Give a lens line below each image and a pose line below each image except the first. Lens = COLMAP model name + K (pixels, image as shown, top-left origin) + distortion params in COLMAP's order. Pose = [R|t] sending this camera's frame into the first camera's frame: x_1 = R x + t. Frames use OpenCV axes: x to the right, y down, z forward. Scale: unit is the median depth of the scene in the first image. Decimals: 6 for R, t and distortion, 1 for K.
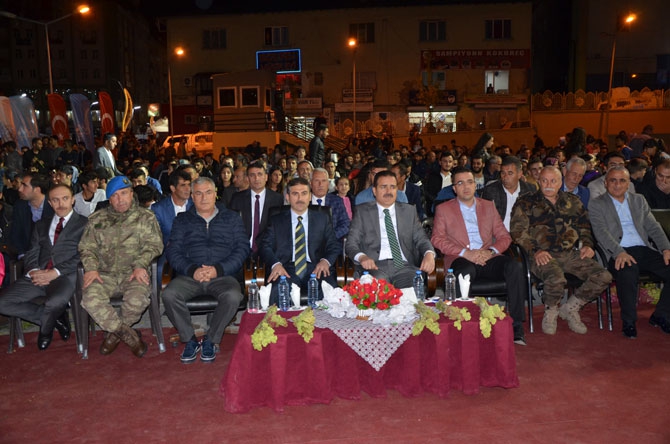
lens RADIAL K [[525.8, 0, 335.0], [0, 525.8, 222.0], [0, 0, 1]] dist [-0.067711, -0.001840]
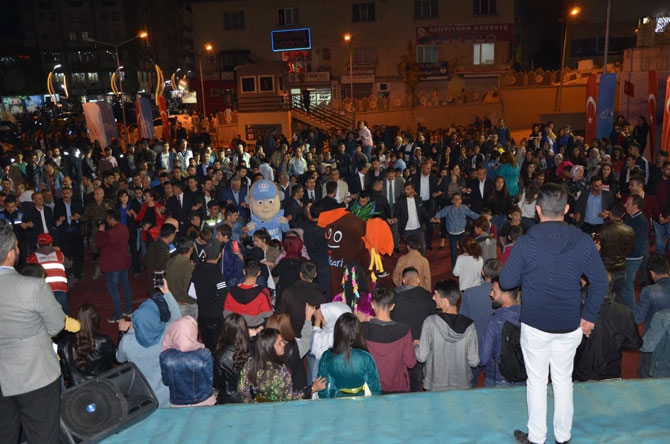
lens RADIAL K [[525.8, 0, 335.0], [0, 525.8, 222.0], [0, 0, 1]] dist [-0.067711, -0.001840]
pose [[0.998910, -0.017018, -0.043457, 0.031204], [0.020843, 0.995802, 0.089129, -0.012246], [0.041758, -0.089938, 0.995072, -0.167100]]
